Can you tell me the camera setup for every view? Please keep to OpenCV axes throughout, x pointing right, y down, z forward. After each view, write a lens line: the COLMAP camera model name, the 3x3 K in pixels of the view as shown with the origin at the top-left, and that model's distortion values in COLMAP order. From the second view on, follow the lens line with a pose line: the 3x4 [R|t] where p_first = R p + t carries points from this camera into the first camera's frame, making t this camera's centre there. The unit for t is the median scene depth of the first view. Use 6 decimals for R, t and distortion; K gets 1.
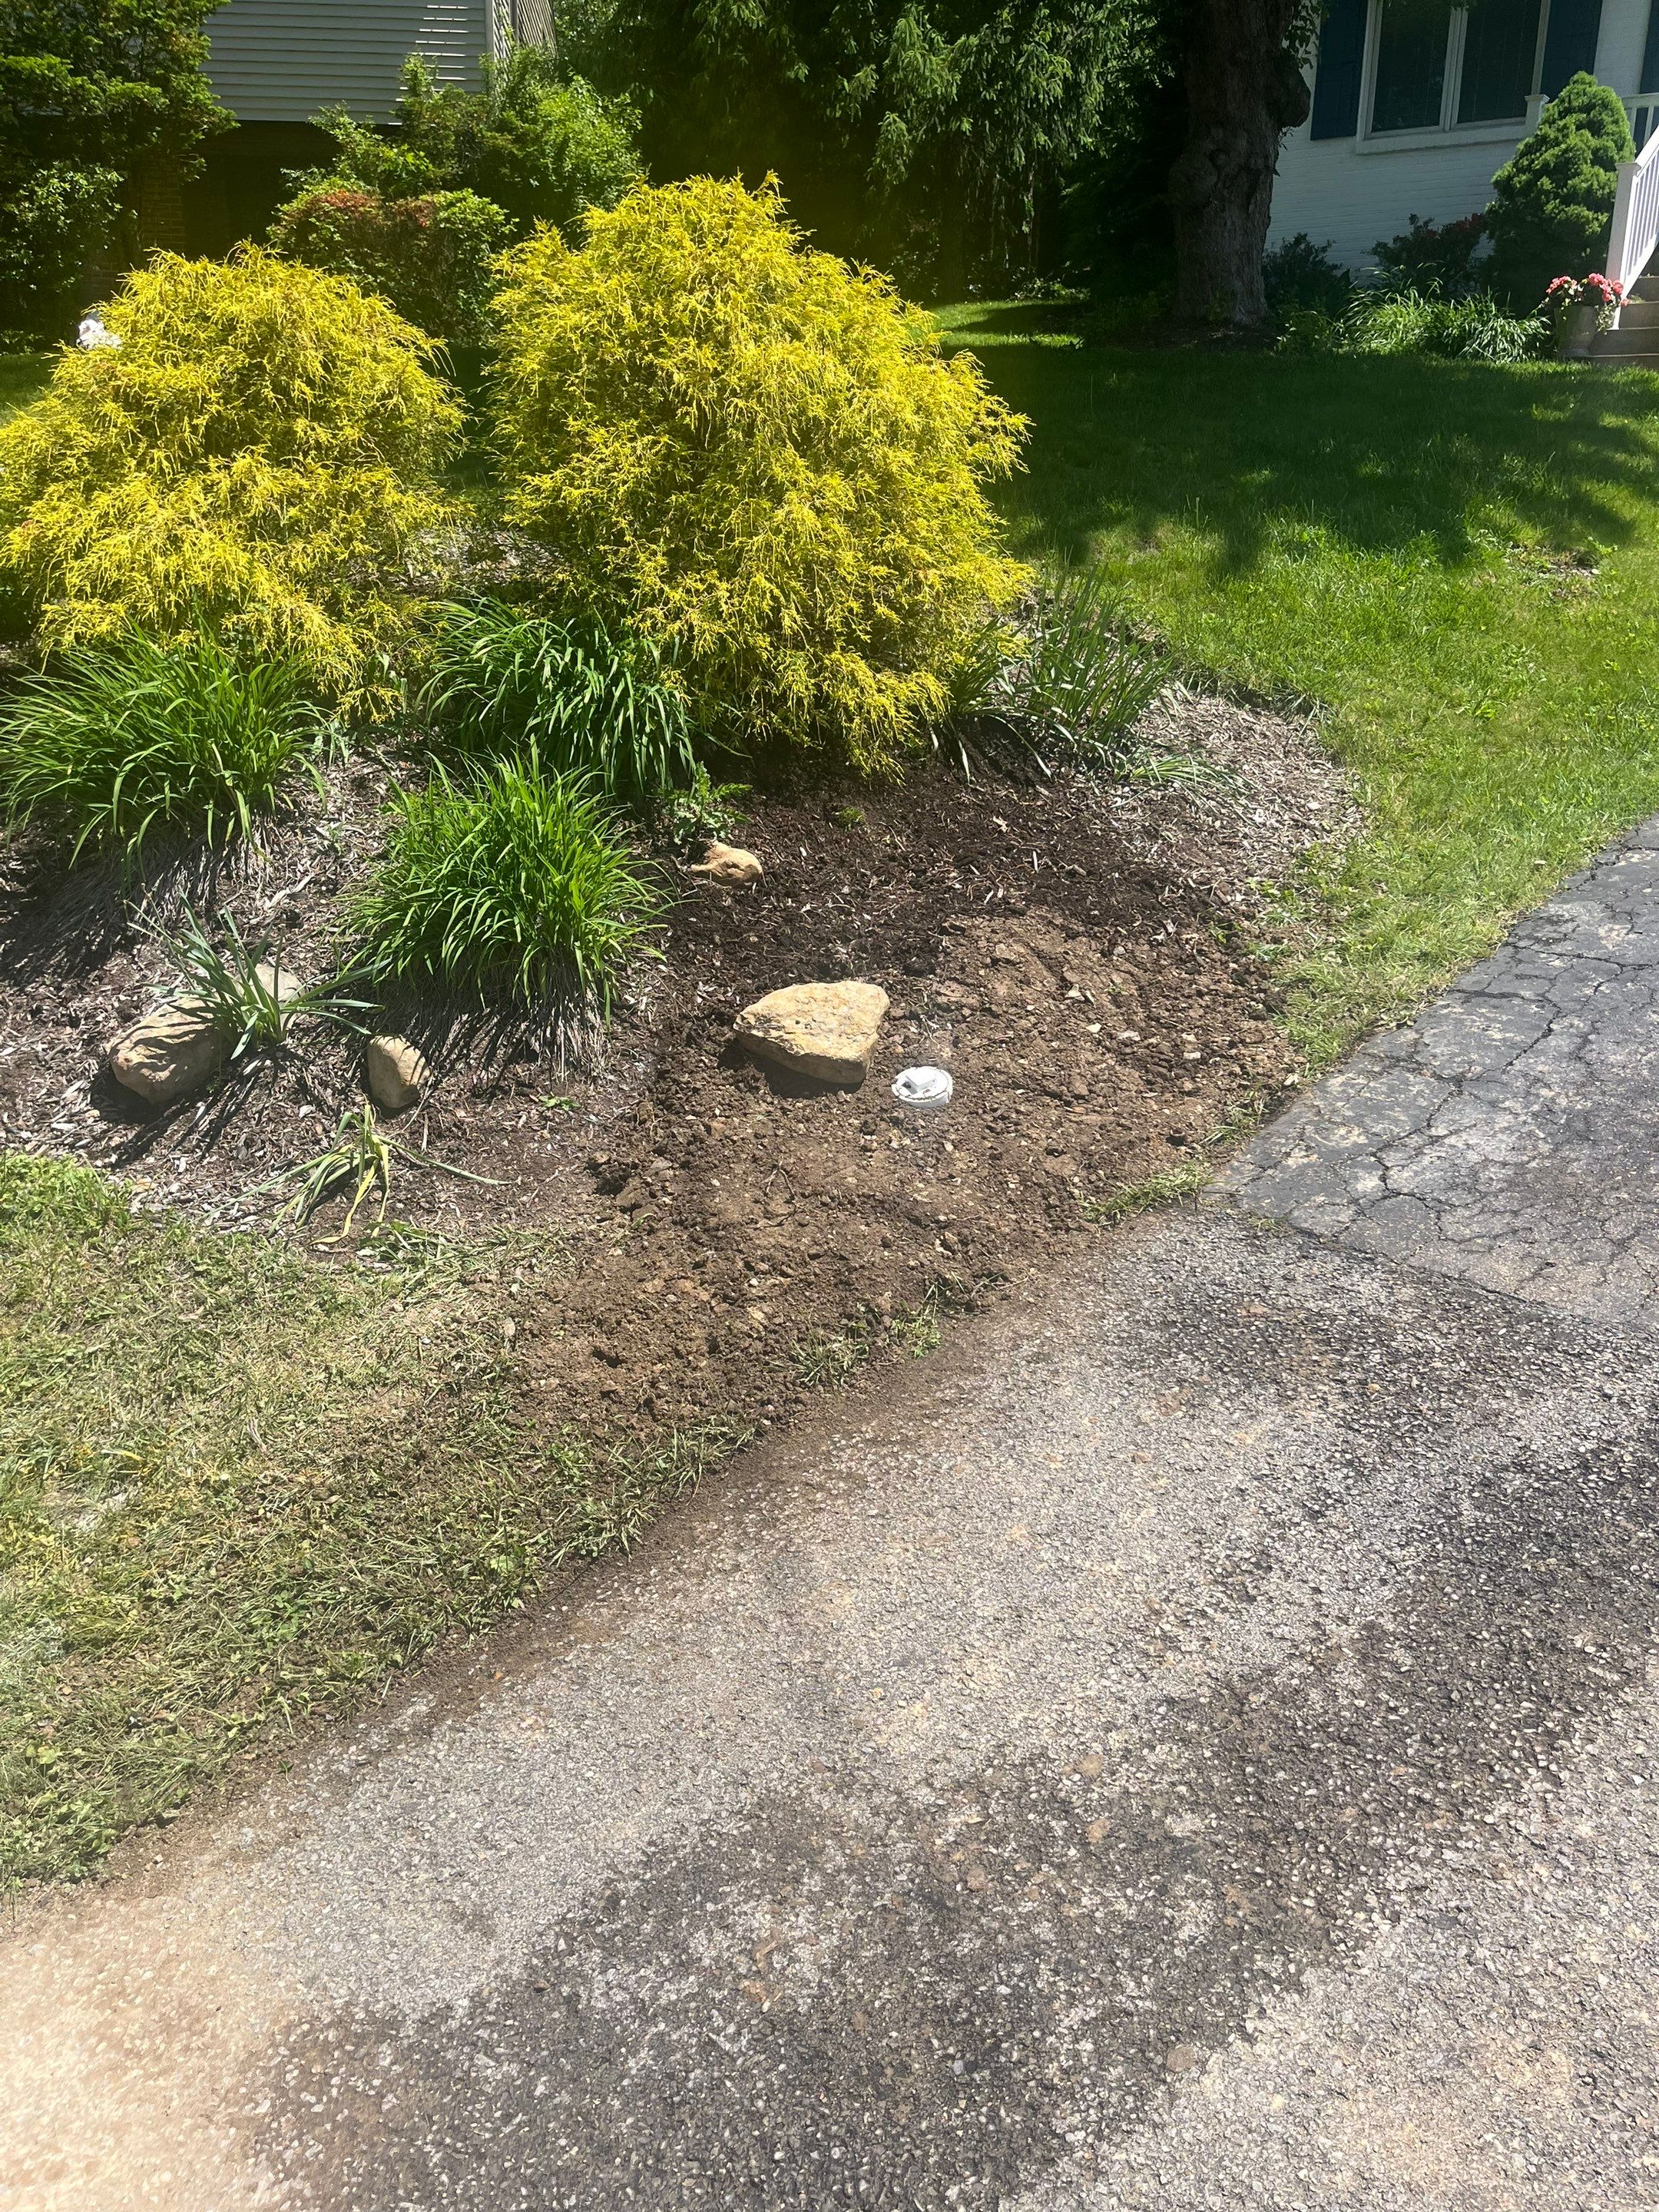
lens RADIAL K [[1773.0, 0, 829.0], [0, 1773.0, 1116.3], [0, 0, 1]] dist [-0.007201, -0.004572]
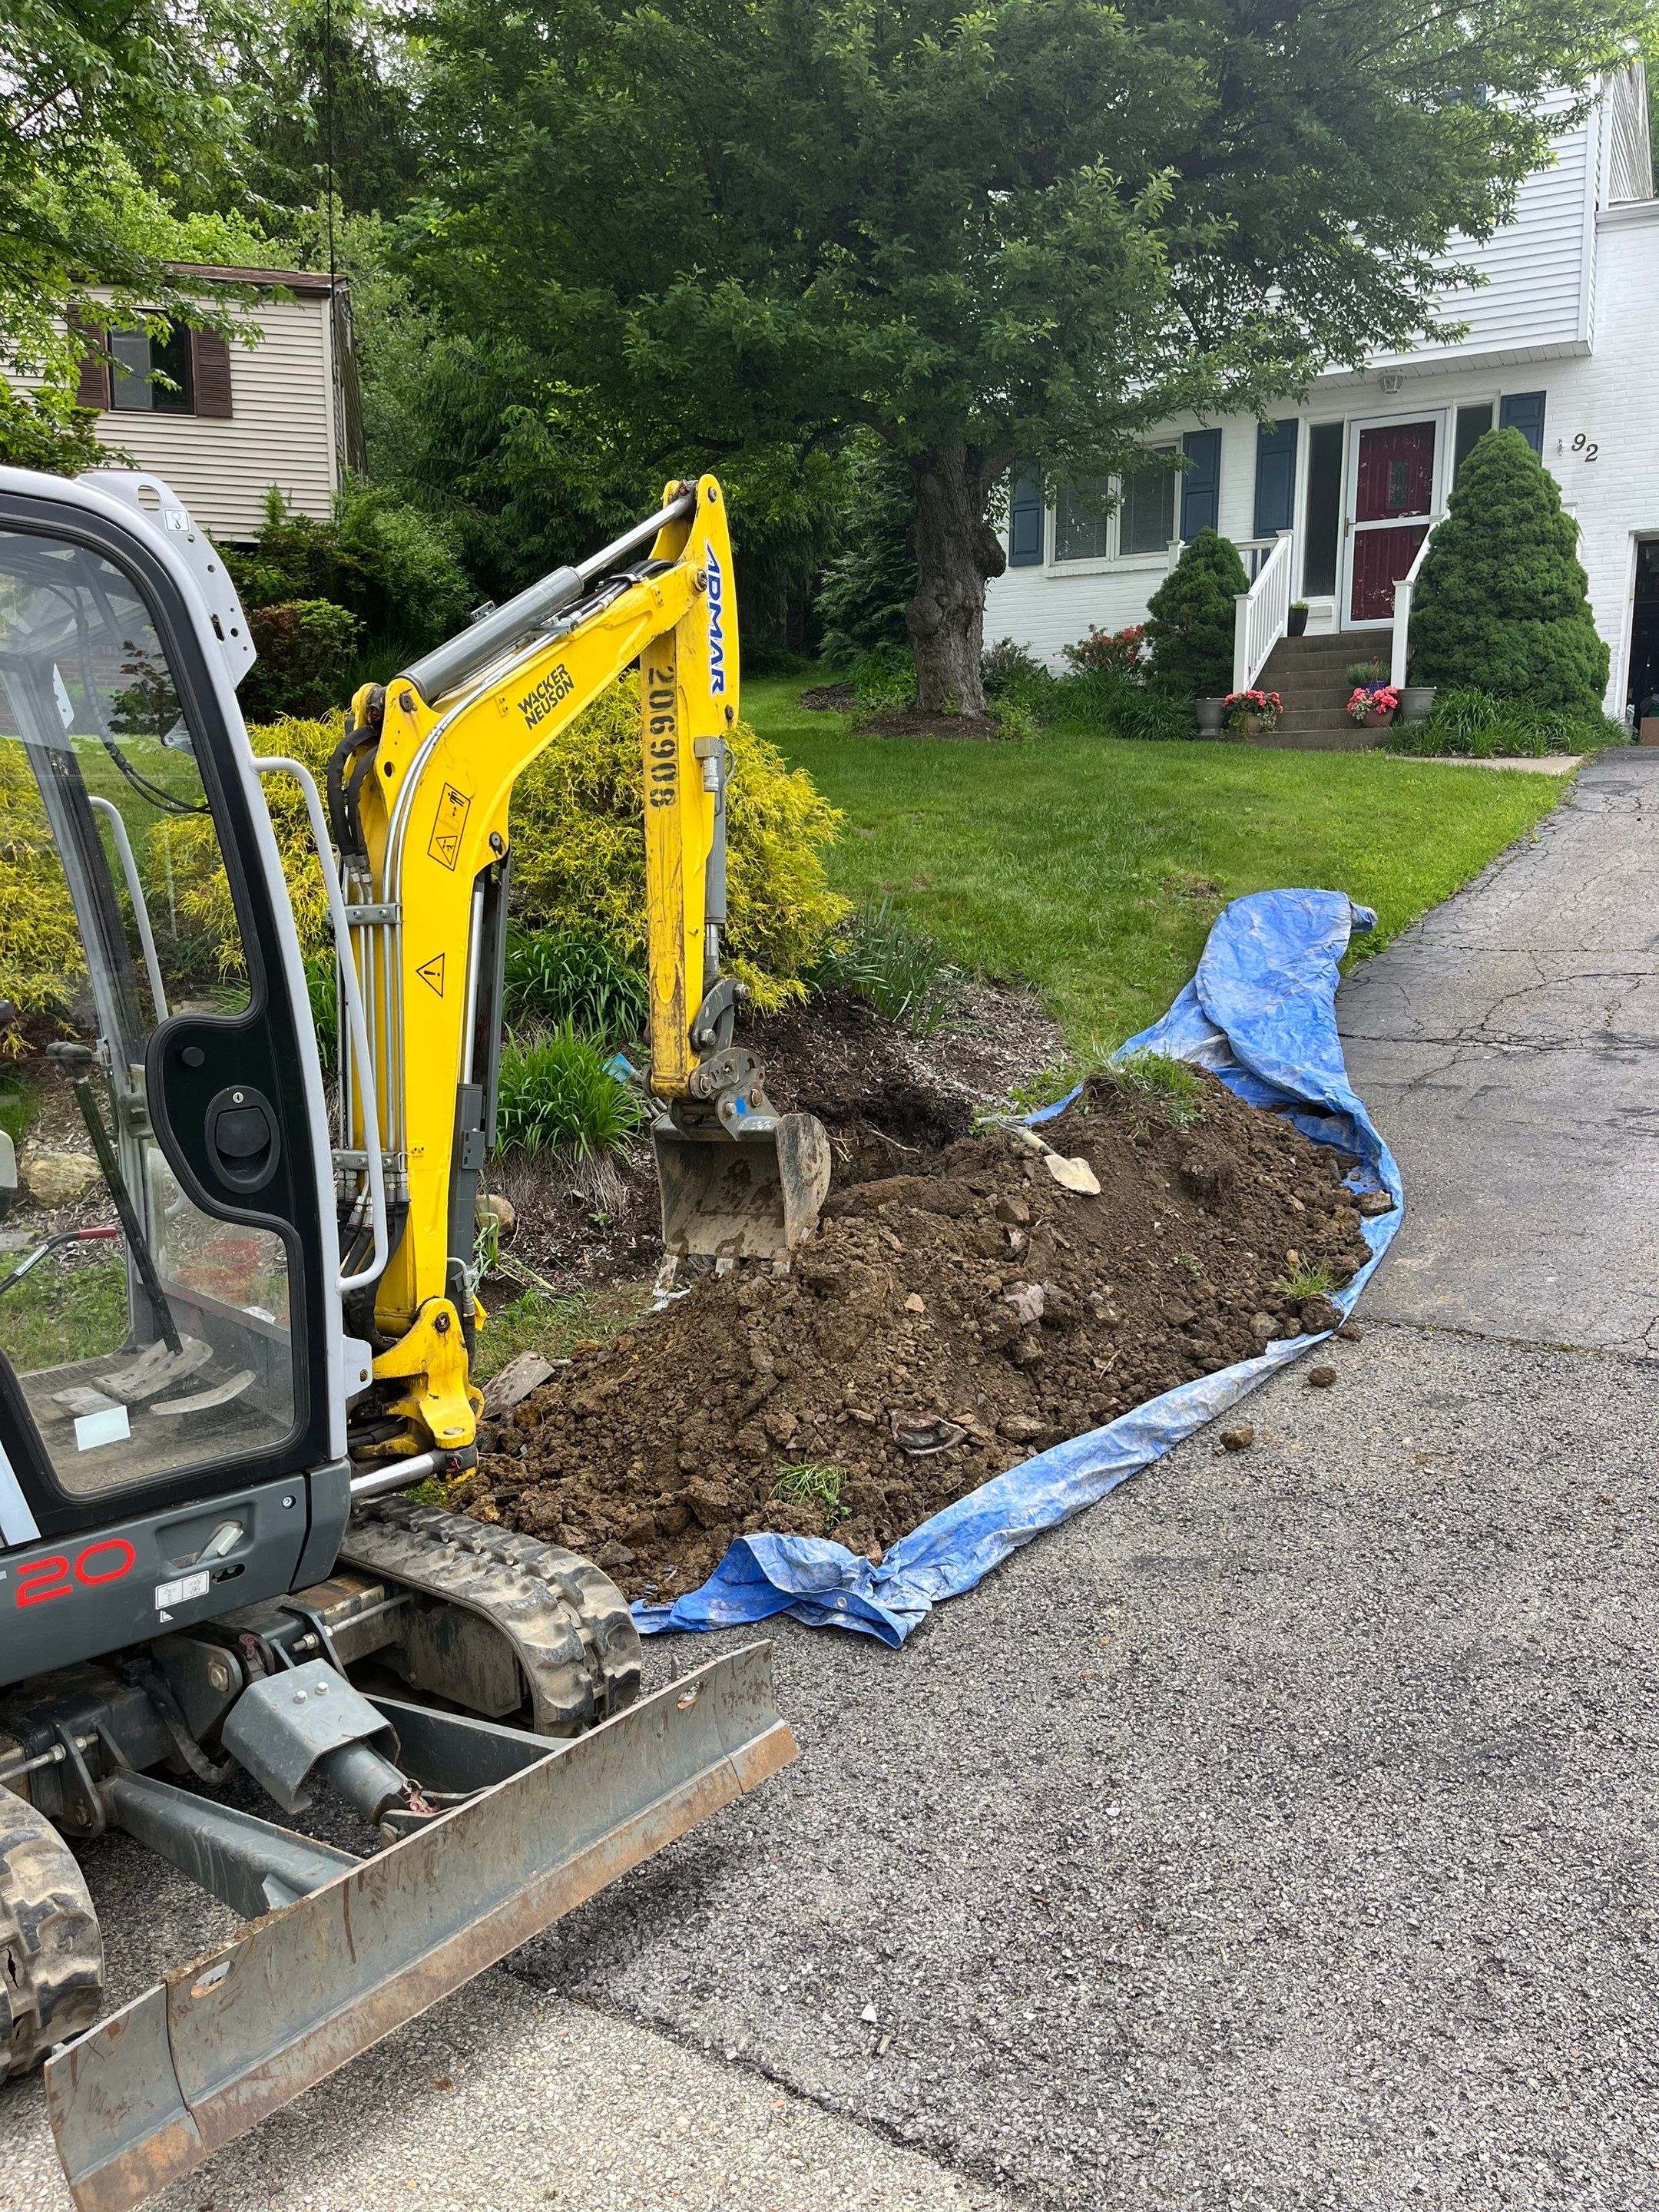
lens RADIAL K [[1773.0, 0, 829.9], [0, 1773.0, 1097.8], [0, 0, 1]] dist [-0.007201, -0.004572]
pose [[0.990352, -0.032417, 0.134726, -0.054099], [0.056663, 0.981990, -0.180238, 0.061676], [-0.126457, 0.186133, 0.974353, -0.214724]]
